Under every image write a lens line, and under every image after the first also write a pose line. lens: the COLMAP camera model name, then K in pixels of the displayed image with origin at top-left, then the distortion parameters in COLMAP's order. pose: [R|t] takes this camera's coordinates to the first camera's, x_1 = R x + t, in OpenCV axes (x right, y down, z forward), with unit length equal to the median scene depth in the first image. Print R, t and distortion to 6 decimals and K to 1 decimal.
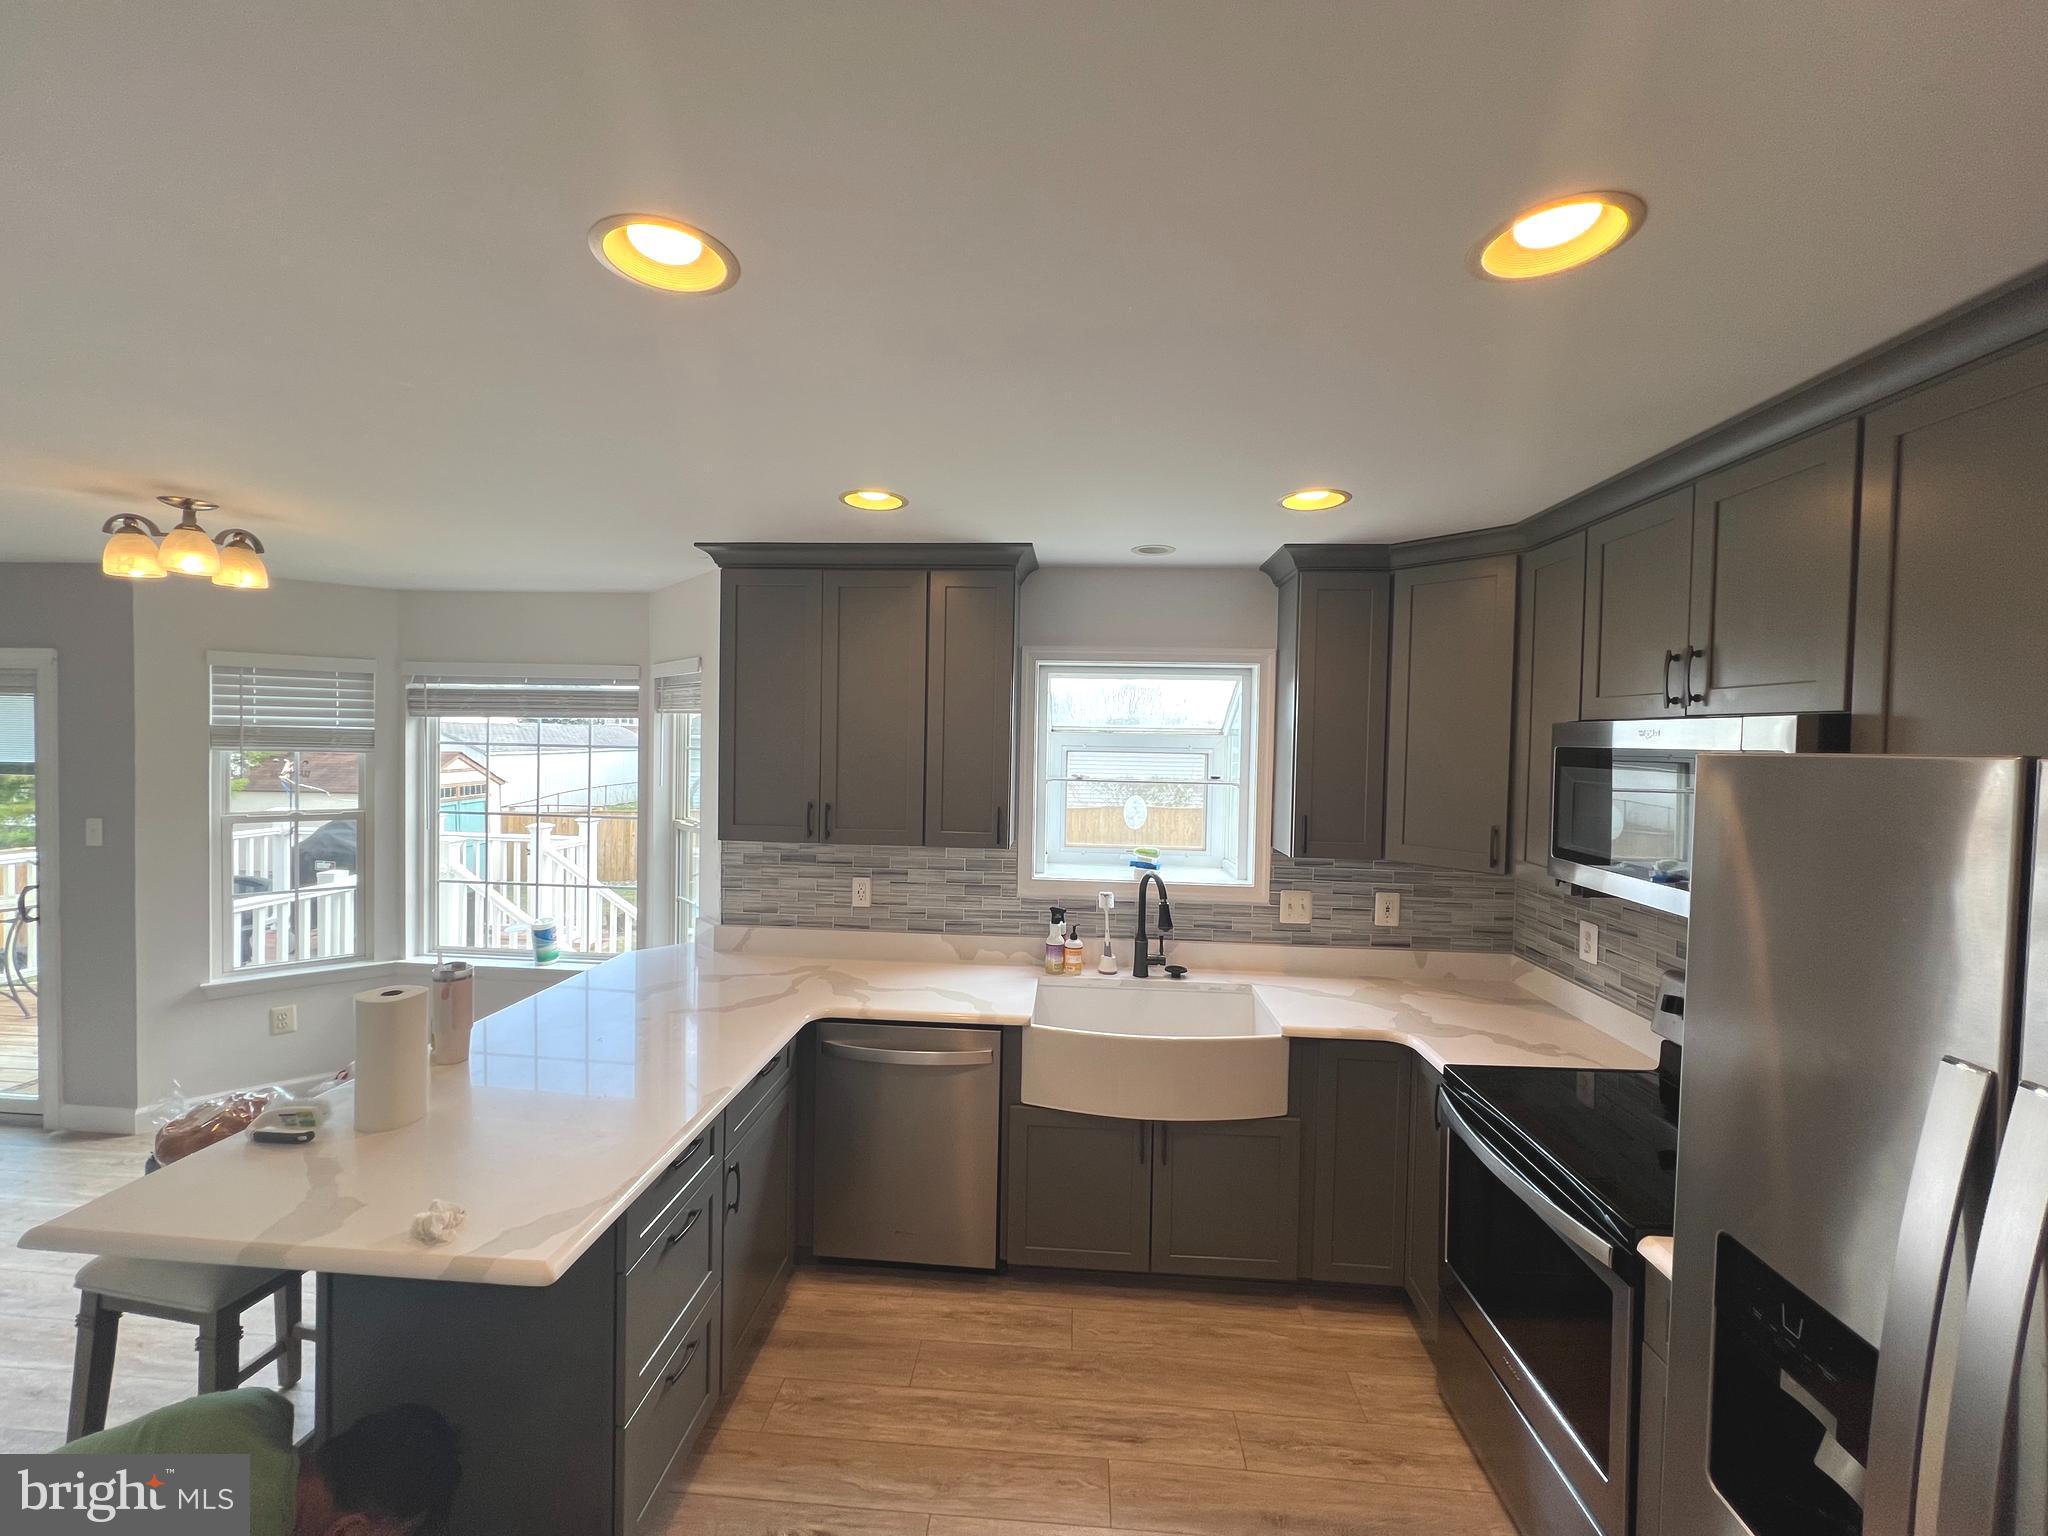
lens RADIAL K [[820.9, 0, 1022.3], [0, 820.9, 758.6], [0, 0, 1]] dist [0.001502, 0.000341]
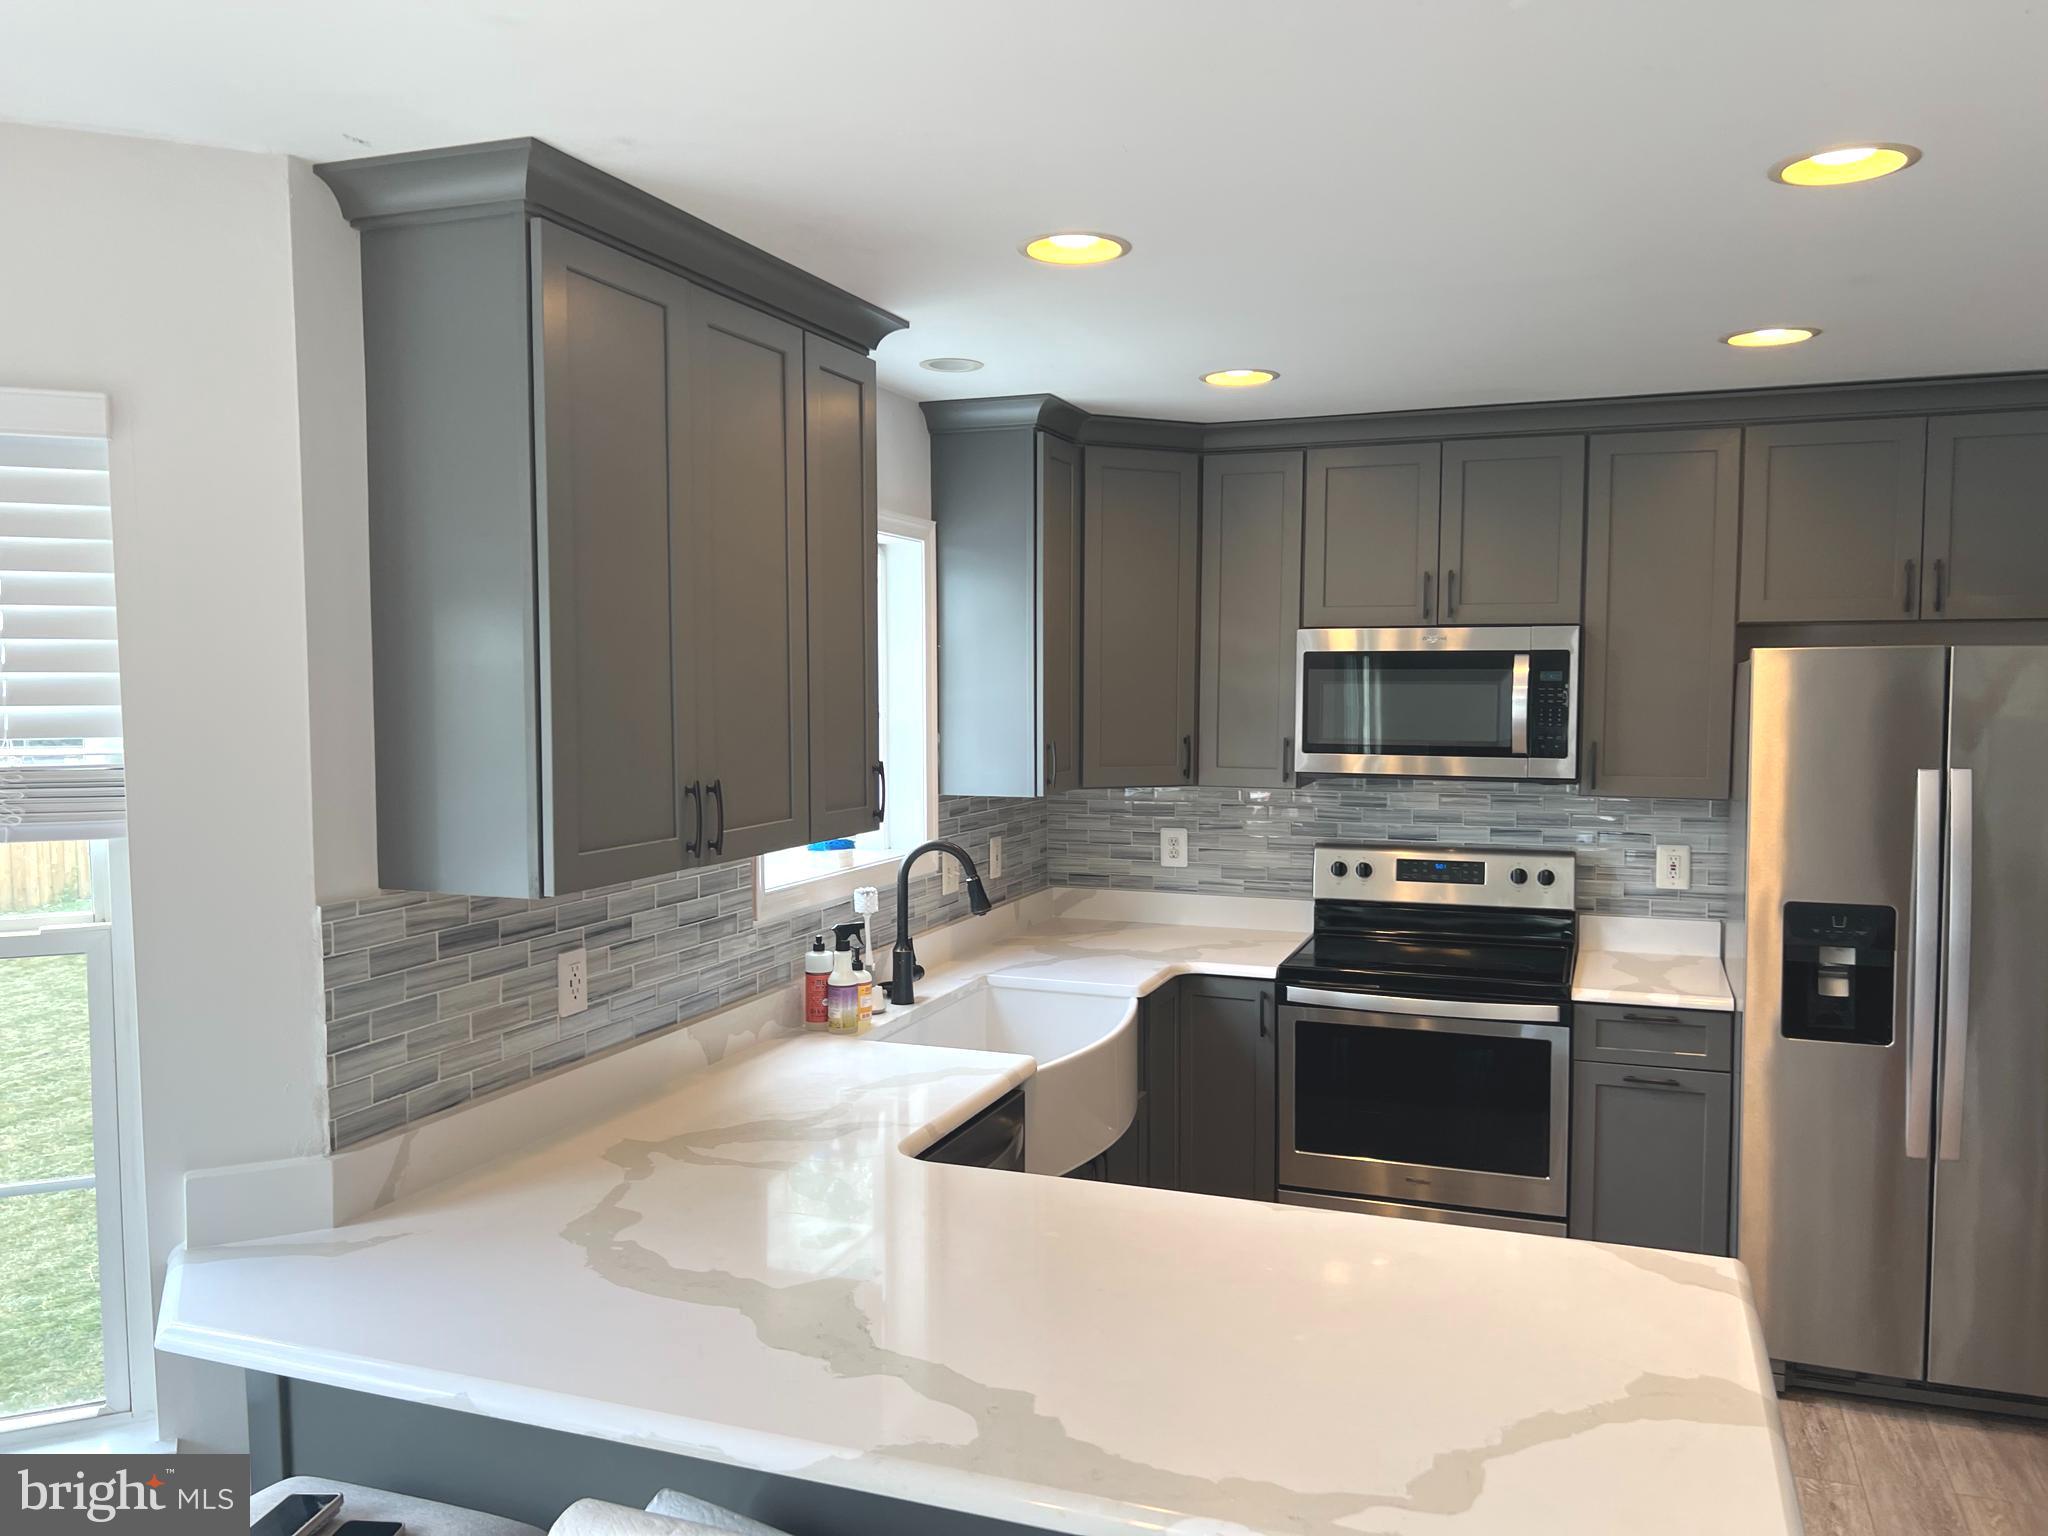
lens RADIAL K [[1554.6, 0, 1026.3], [0, 1554.6, 773.7], [0, 0, 1]] dist [0.054333, -0.001480]
pose [[0.289938, -0.081760, 0.953547, -1.017609], [0.025545, 0.996650, 0.077688, -0.016259], [-0.956705, 0.001834, 0.291055, 0.539208]]
